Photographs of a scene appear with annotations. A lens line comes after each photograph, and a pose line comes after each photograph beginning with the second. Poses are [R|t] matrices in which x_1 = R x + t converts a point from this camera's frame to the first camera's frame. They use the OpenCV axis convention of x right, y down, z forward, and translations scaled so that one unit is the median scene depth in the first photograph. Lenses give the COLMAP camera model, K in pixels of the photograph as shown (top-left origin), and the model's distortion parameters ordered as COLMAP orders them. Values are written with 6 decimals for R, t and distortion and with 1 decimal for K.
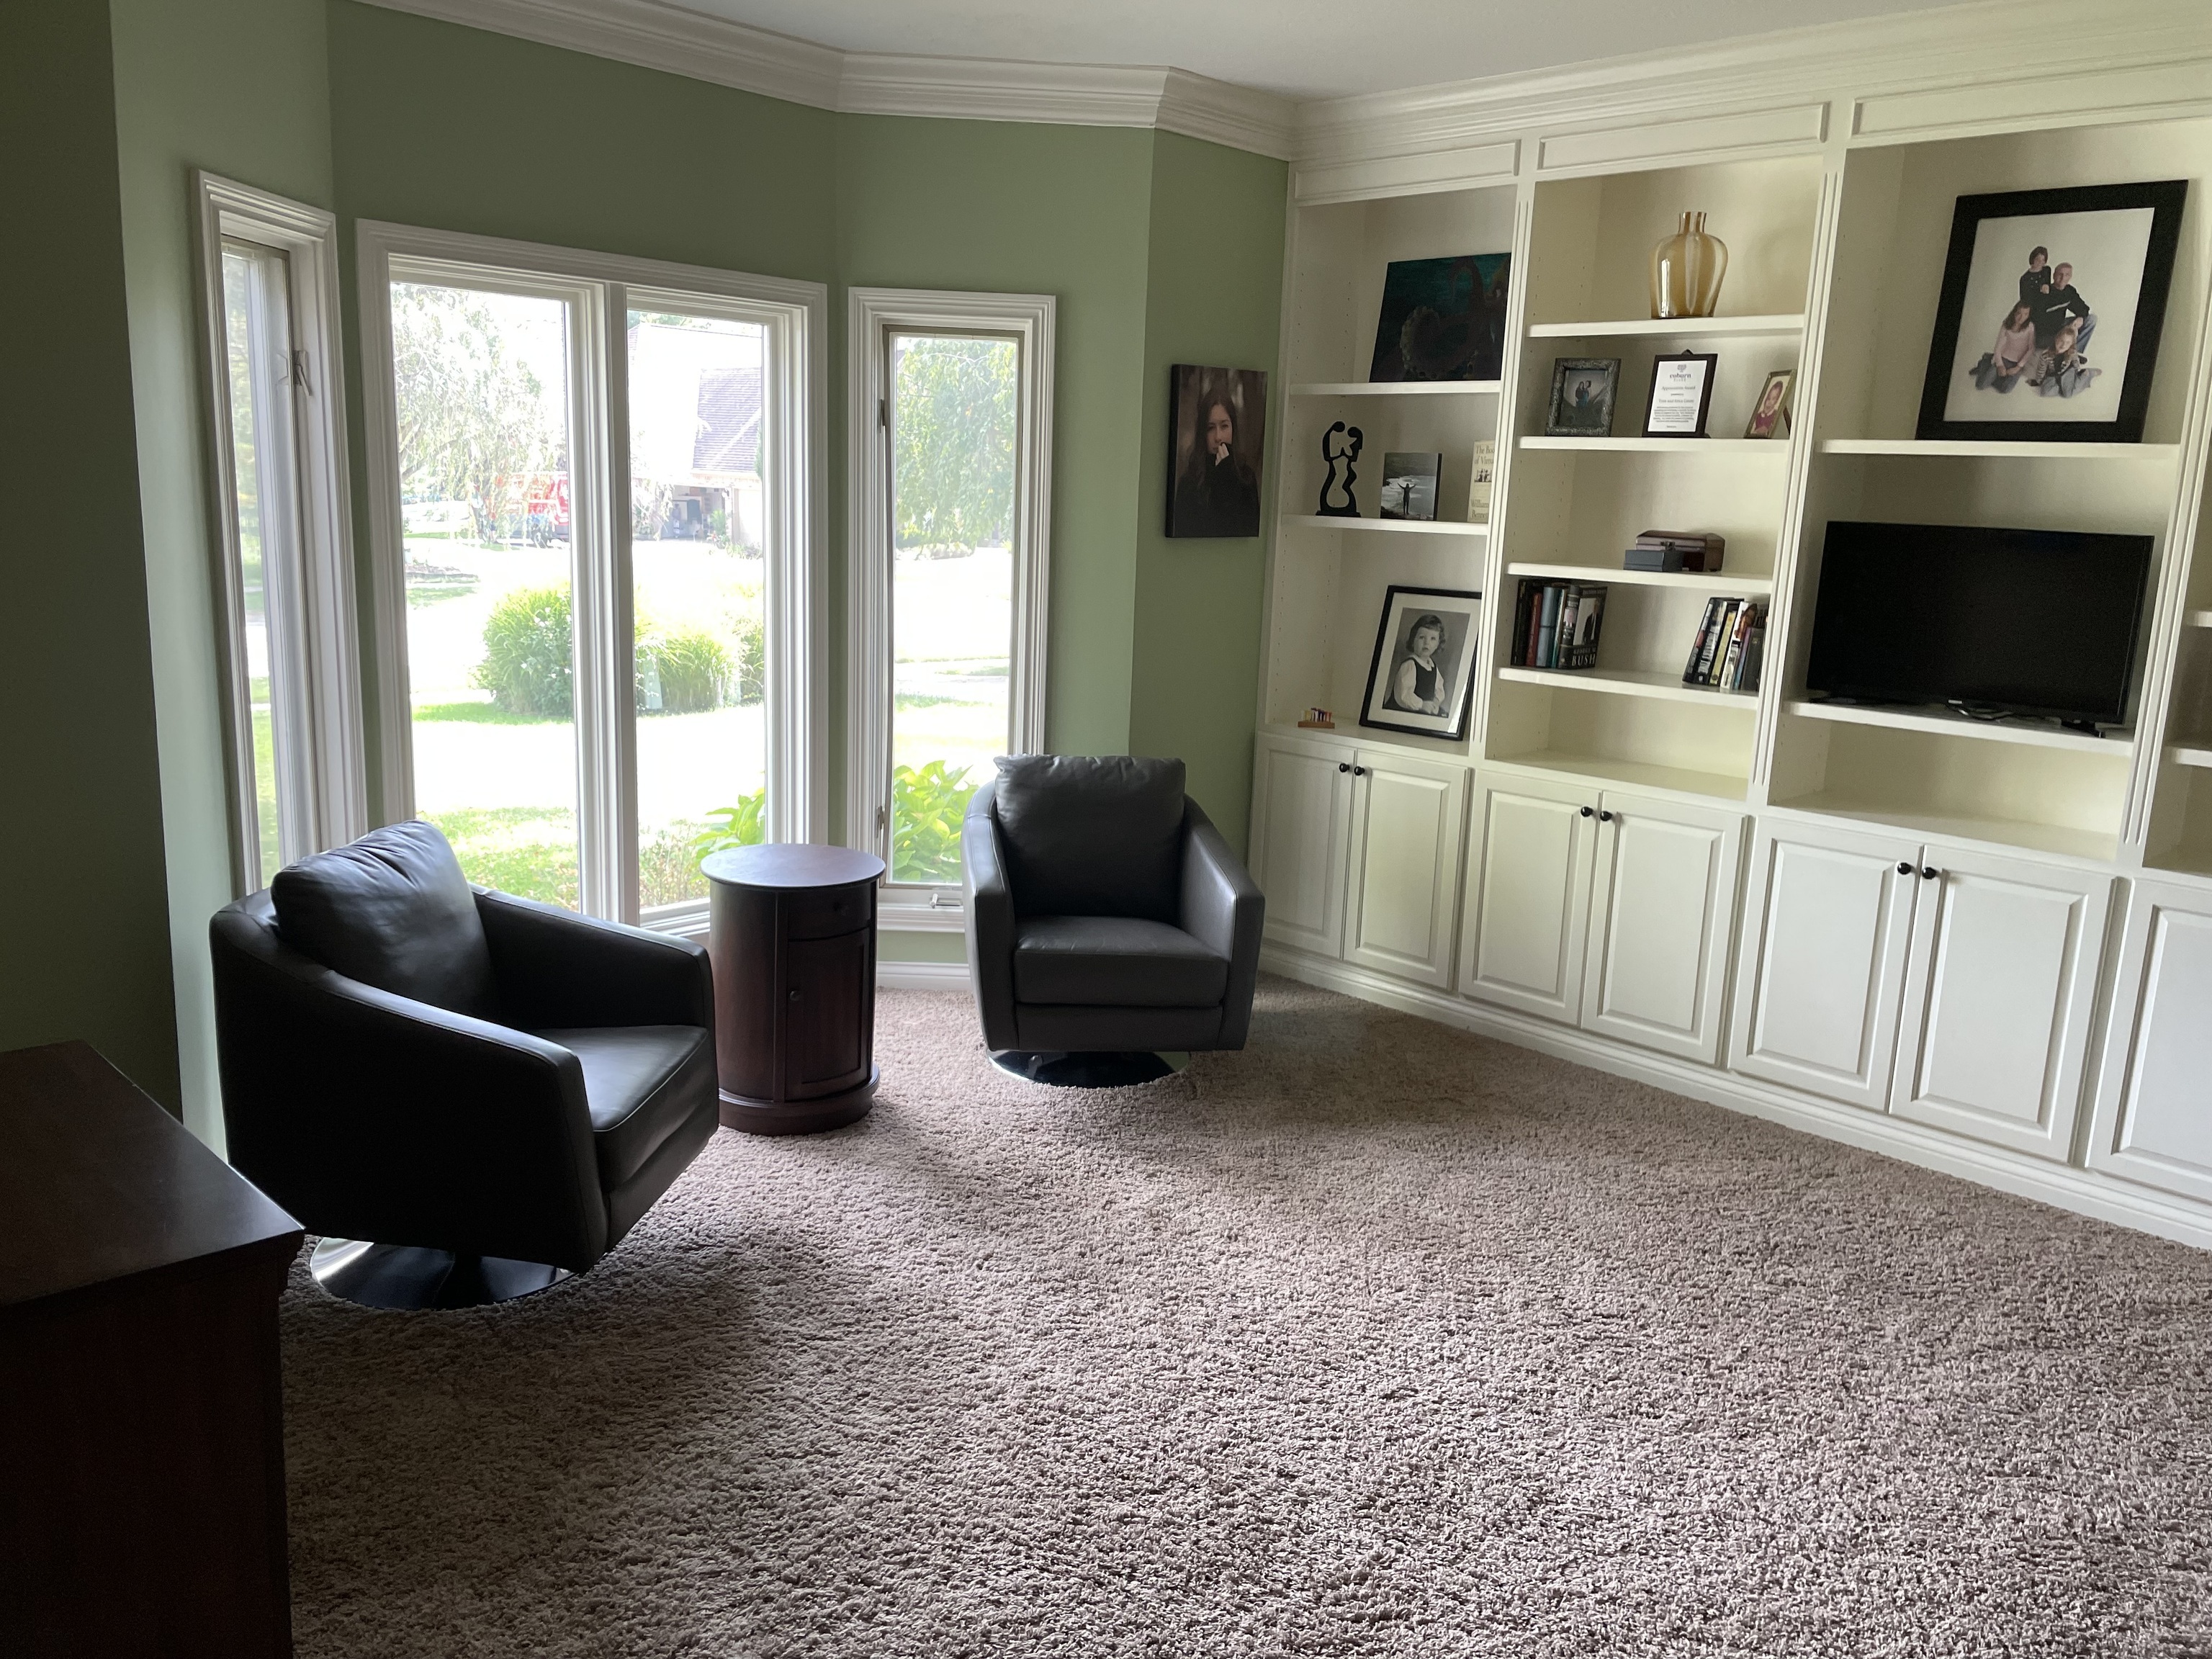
lens RADIAL K [[1668.3, 0, 1106.0], [0, 1668.3, 829.5], [0, 0, 1]] dist [0.103848, -0.135354]
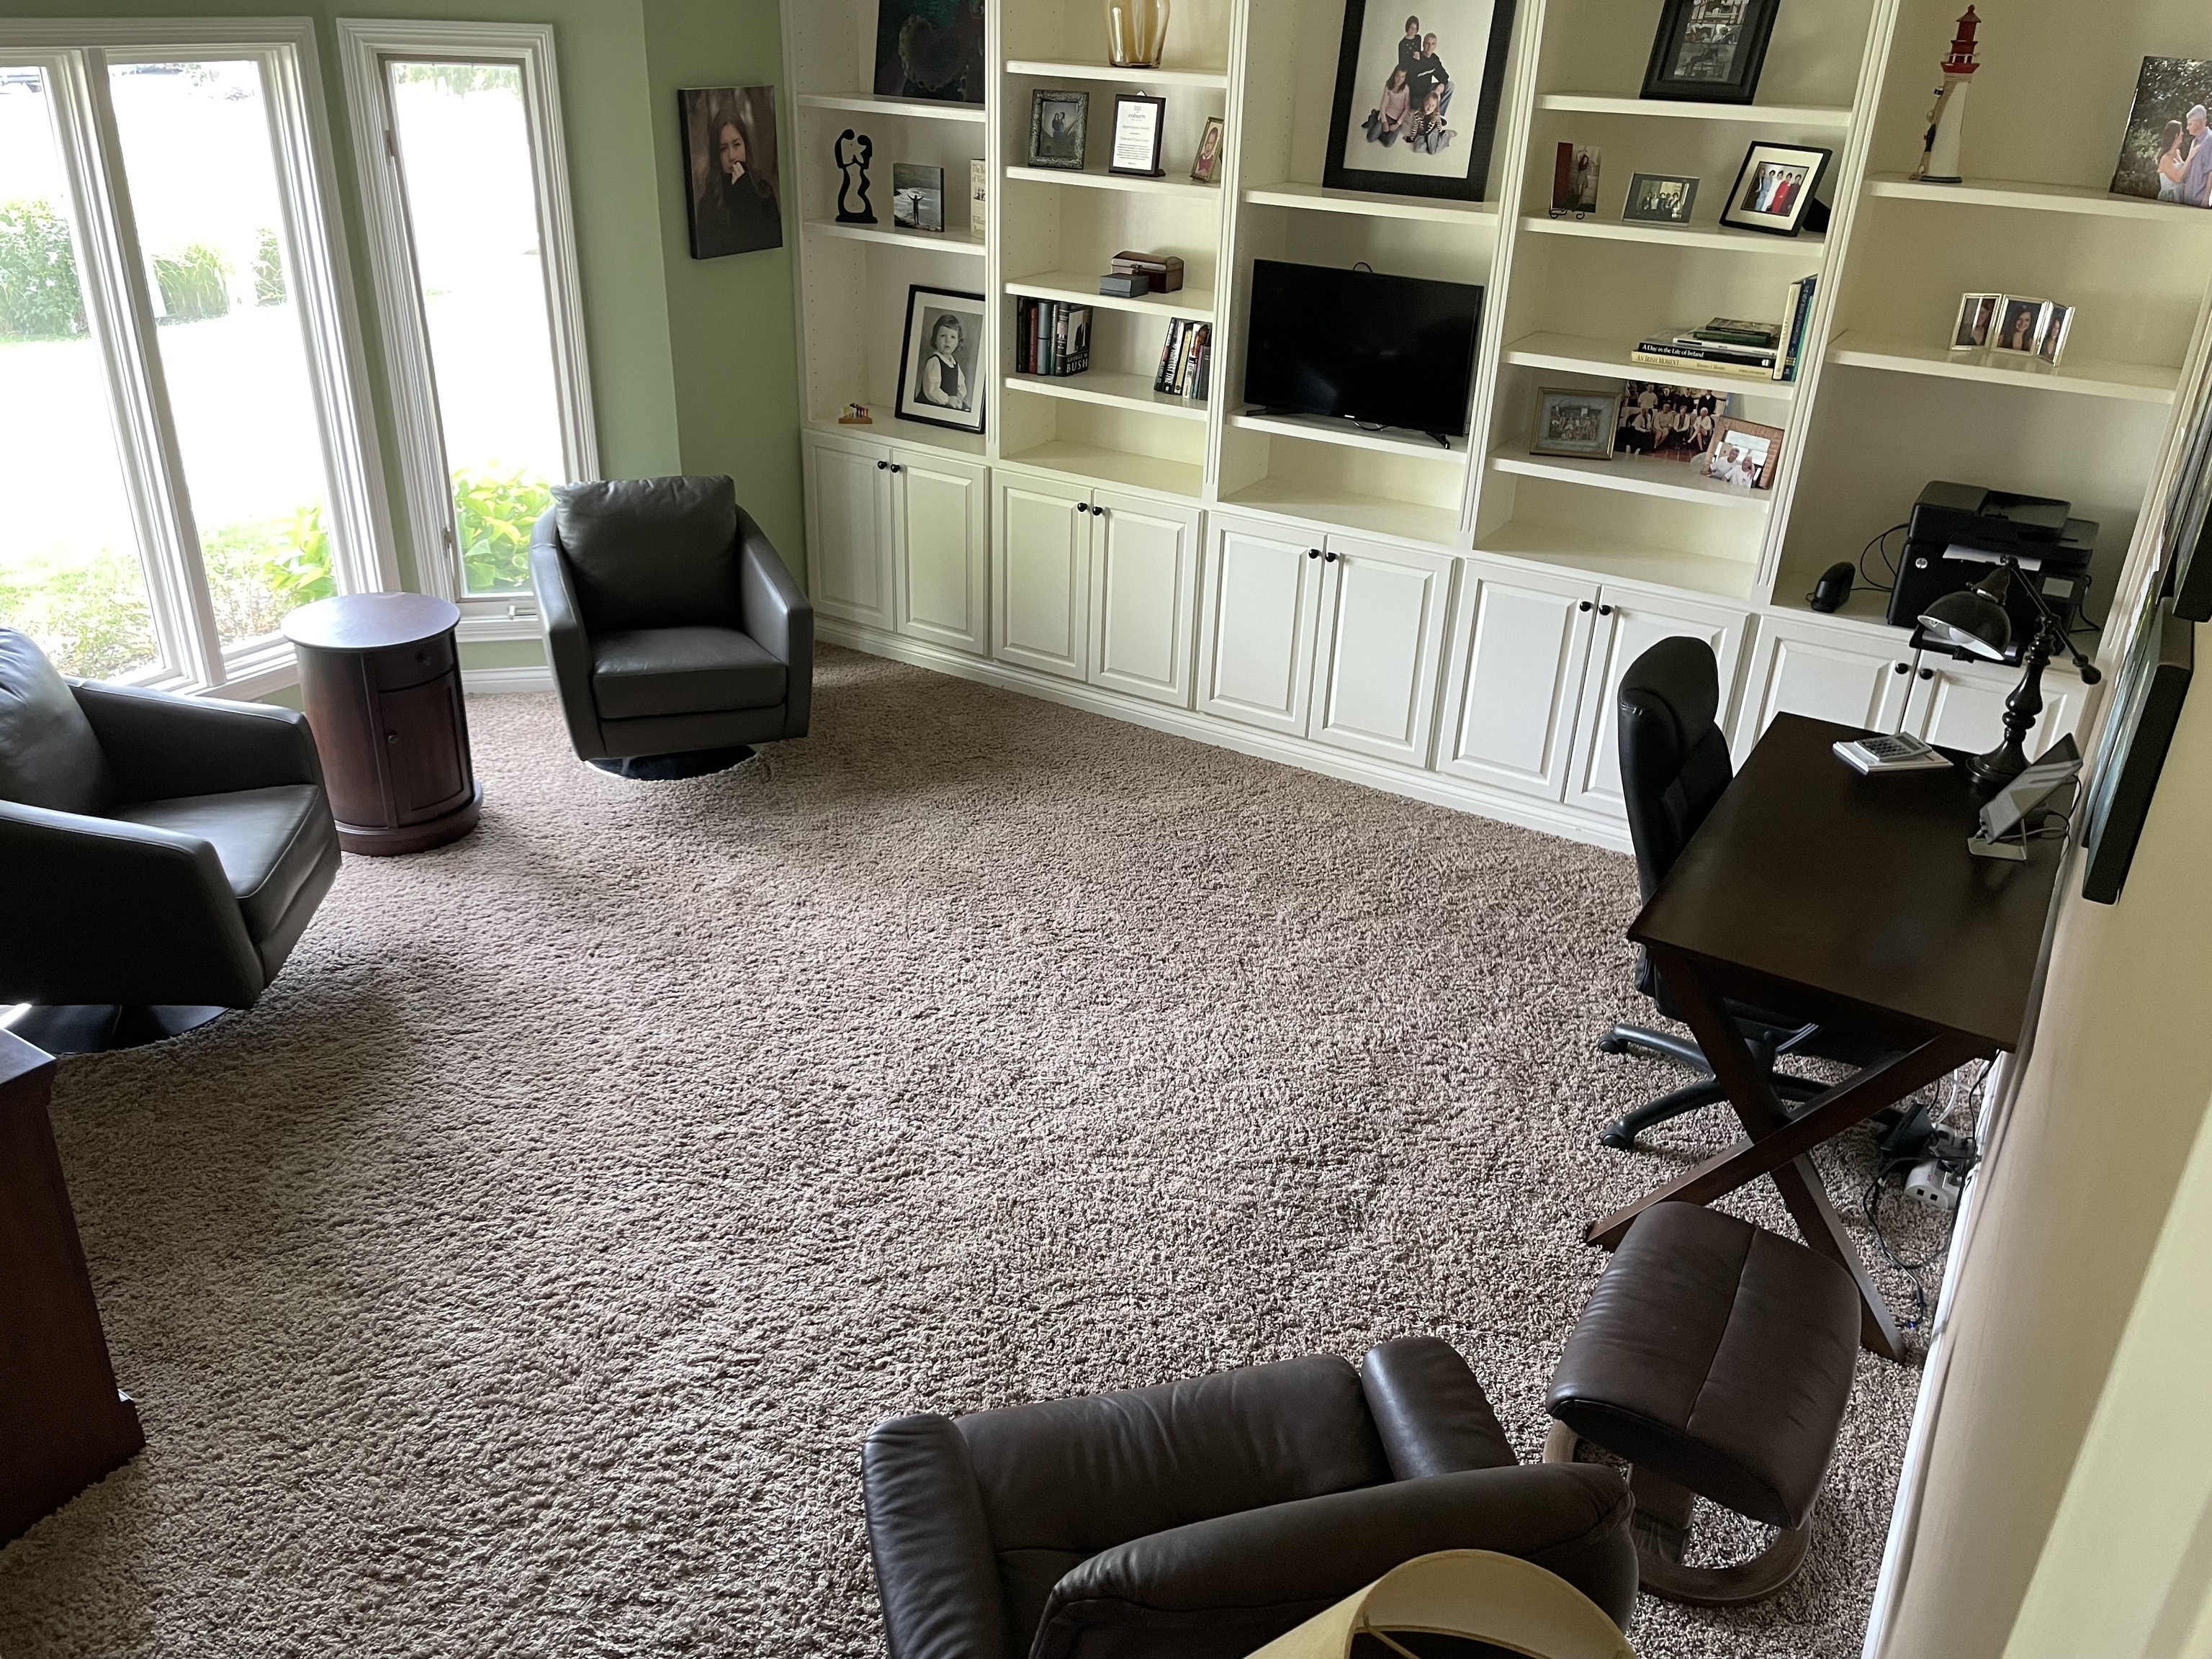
lens RADIAL K [[1621.9, 0, 1106.0], [0, 1621.9, 829.5], [0, 0, 1]] dist [0.091152, -0.118146]
pose [[0.970674, -0.103125, 0.217158, 0.033611], [0.044270, 0.964549, 0.260166, -0.105171], [-0.236289, -0.242922, 0.940827, -0.169147]]
